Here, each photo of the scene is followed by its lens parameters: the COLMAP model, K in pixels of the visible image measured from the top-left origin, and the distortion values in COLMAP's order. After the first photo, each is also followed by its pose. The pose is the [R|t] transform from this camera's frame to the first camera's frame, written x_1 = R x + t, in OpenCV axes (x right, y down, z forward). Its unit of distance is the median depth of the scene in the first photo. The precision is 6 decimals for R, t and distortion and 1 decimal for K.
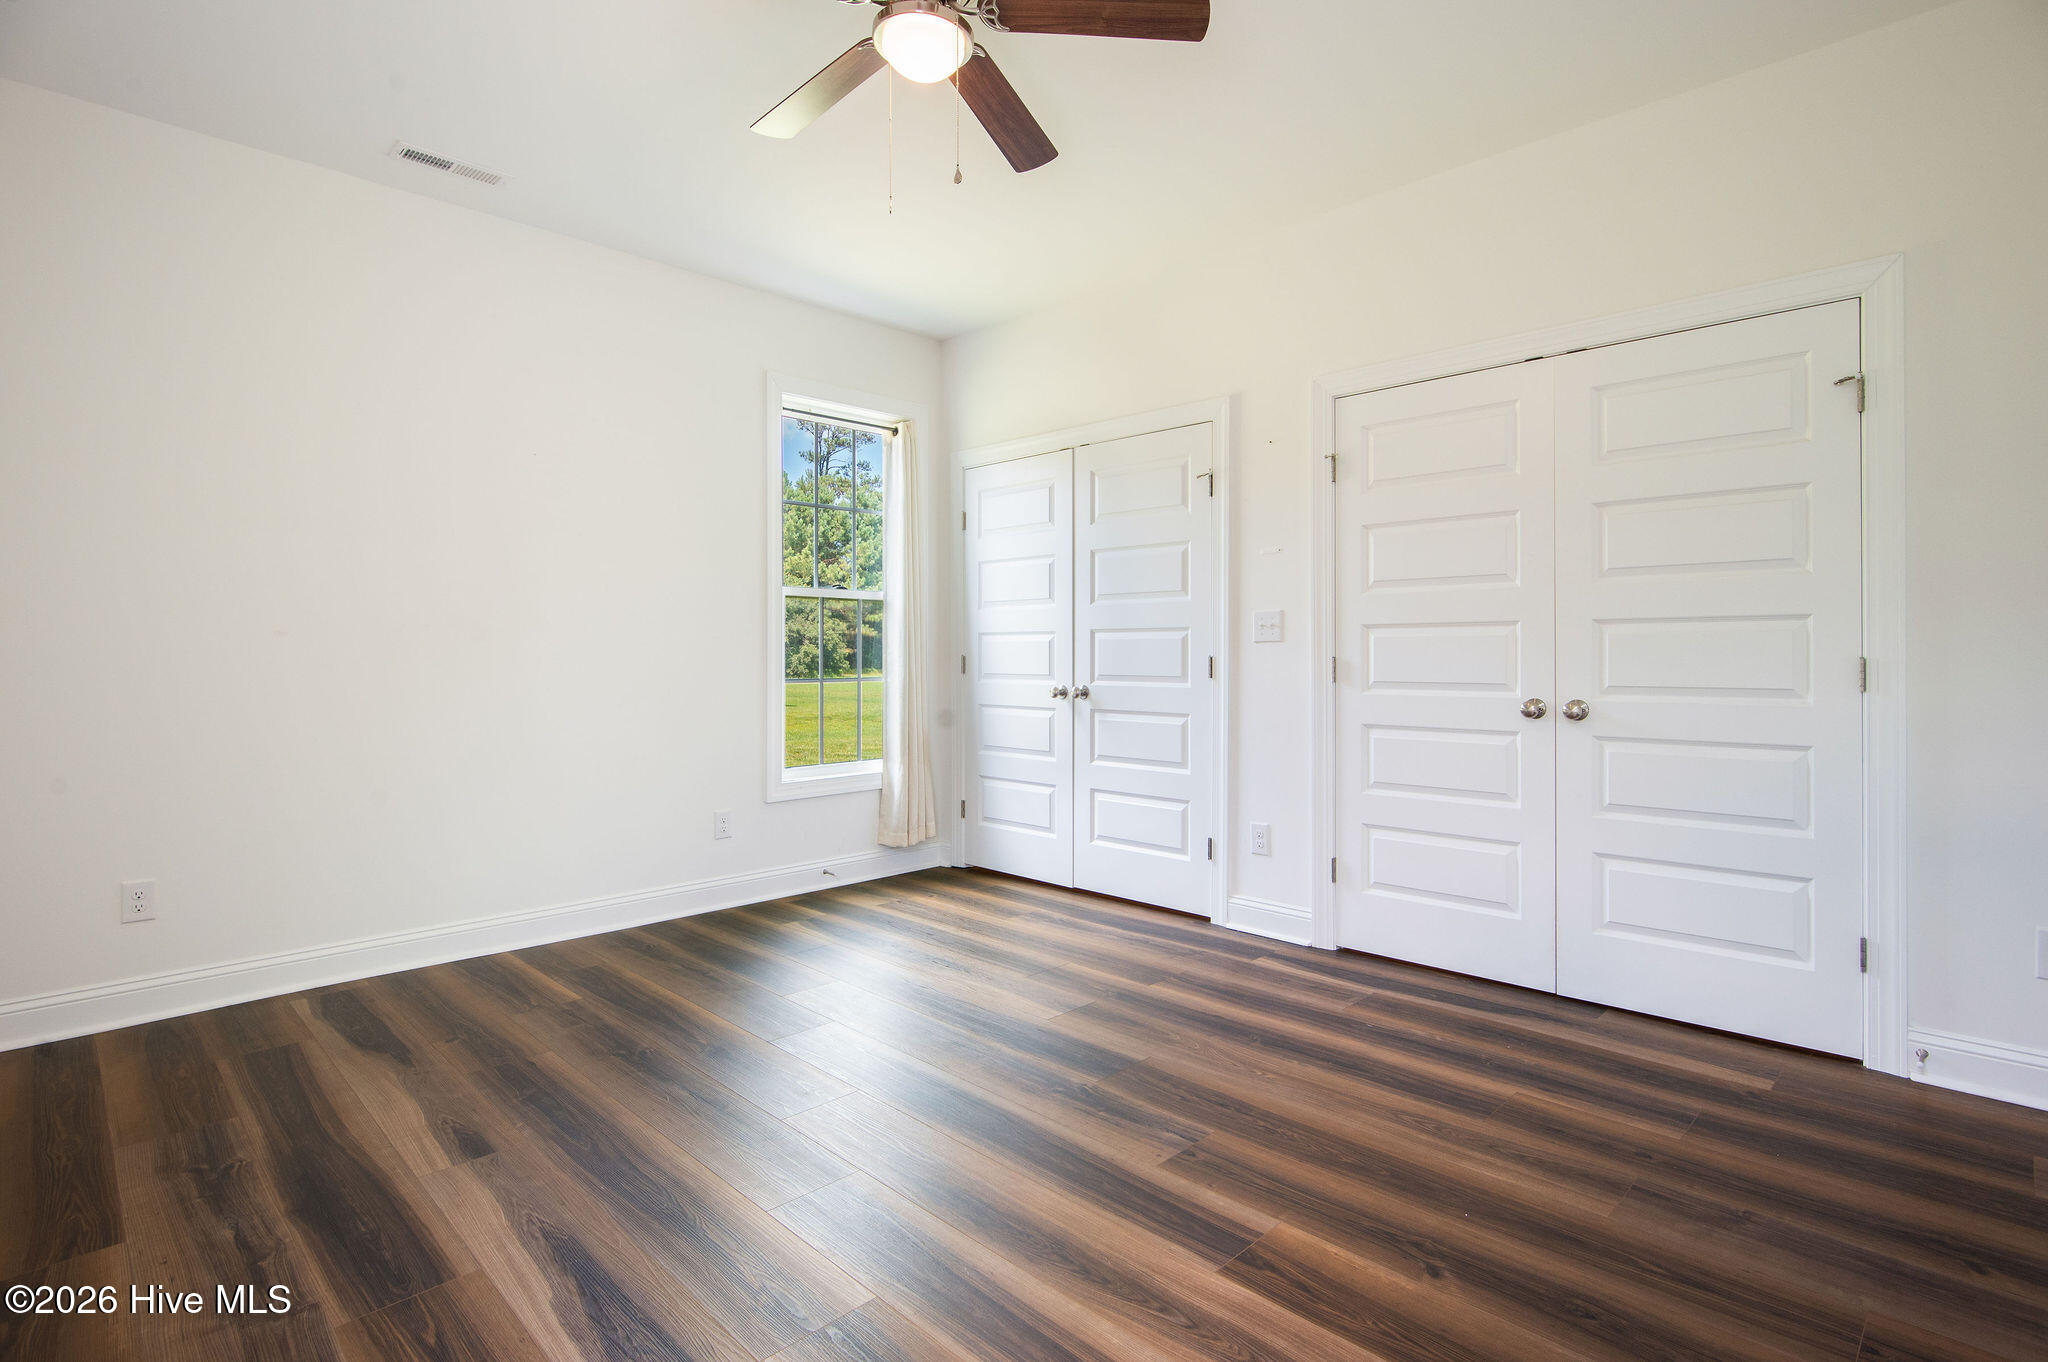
lens RADIAL K [[994.8, 0, 1036.6], [0, 994.8, 656.9], [0, 0, 1]] dist [-0.007704, -0.002597]
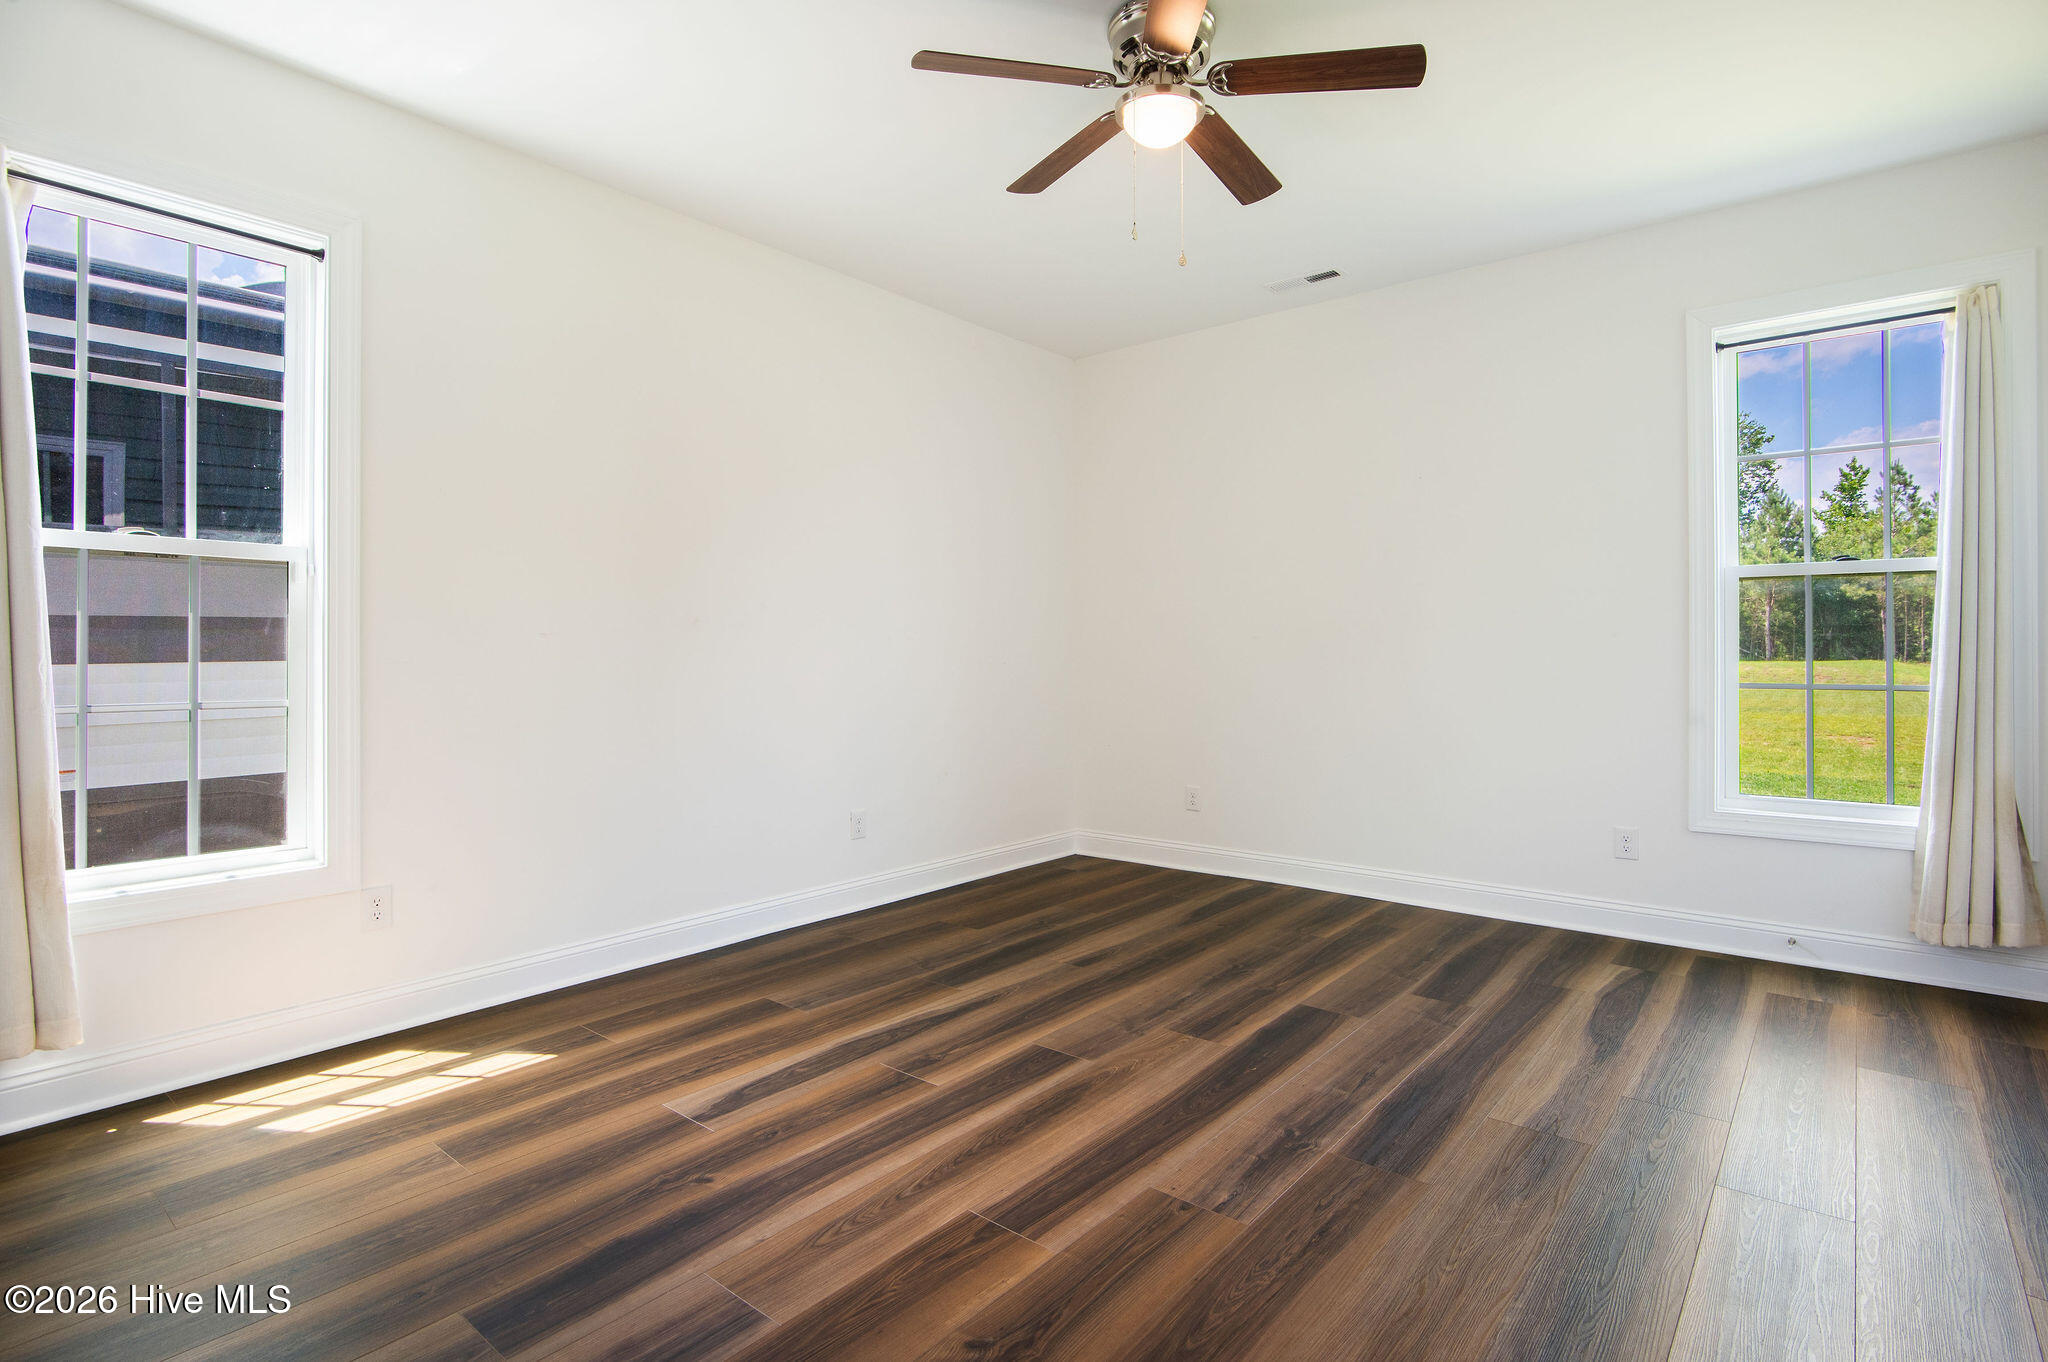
lens RADIAL K [[994.8, 0, 1016.9], [0, 994.8, 632.3], [0, 0, 1]] dist [-0.007704, -0.002597]
pose [[0.083311, -0.018696, -0.996348, 0.671010], [0.000299, 0.999824, -0.018736, -0.004707], [0.996524, 0.001263, 0.083302, 0.491057]]
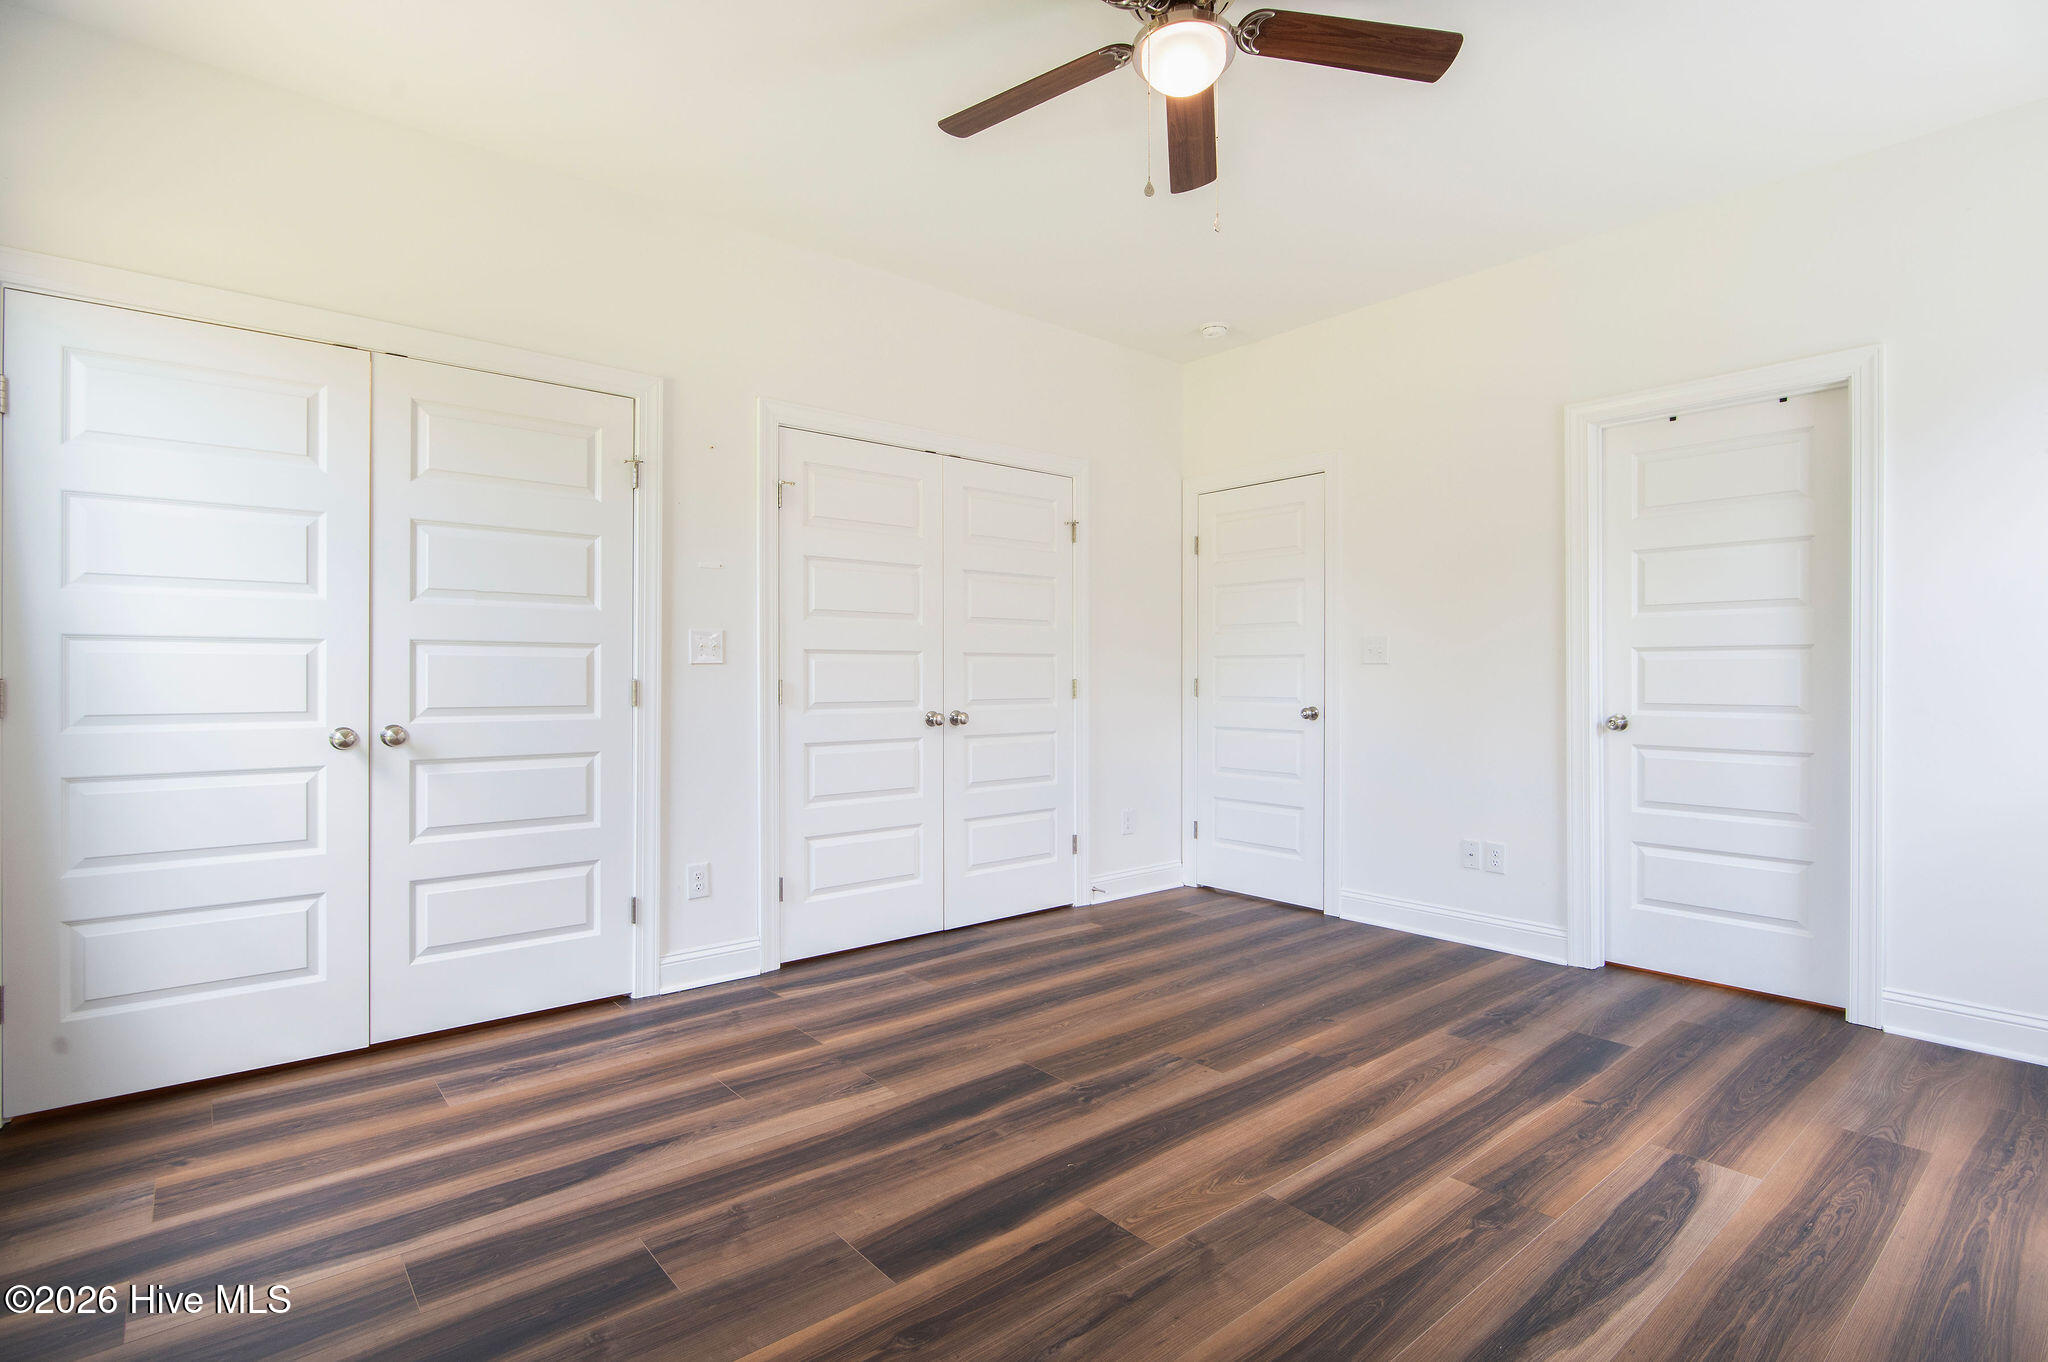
lens RADIAL K [[994.8, 0, 1009.0], [0, 994.8, 685.0], [0, 0, 1]] dist [-0.007704, -0.002597]
pose [[0.094889, -0.007456, 0.995460, -0.738655], [0.002884, 0.999970, 0.007215, -0.001770], [-0.995484, 0.002186, 0.094908, 0.716349]]
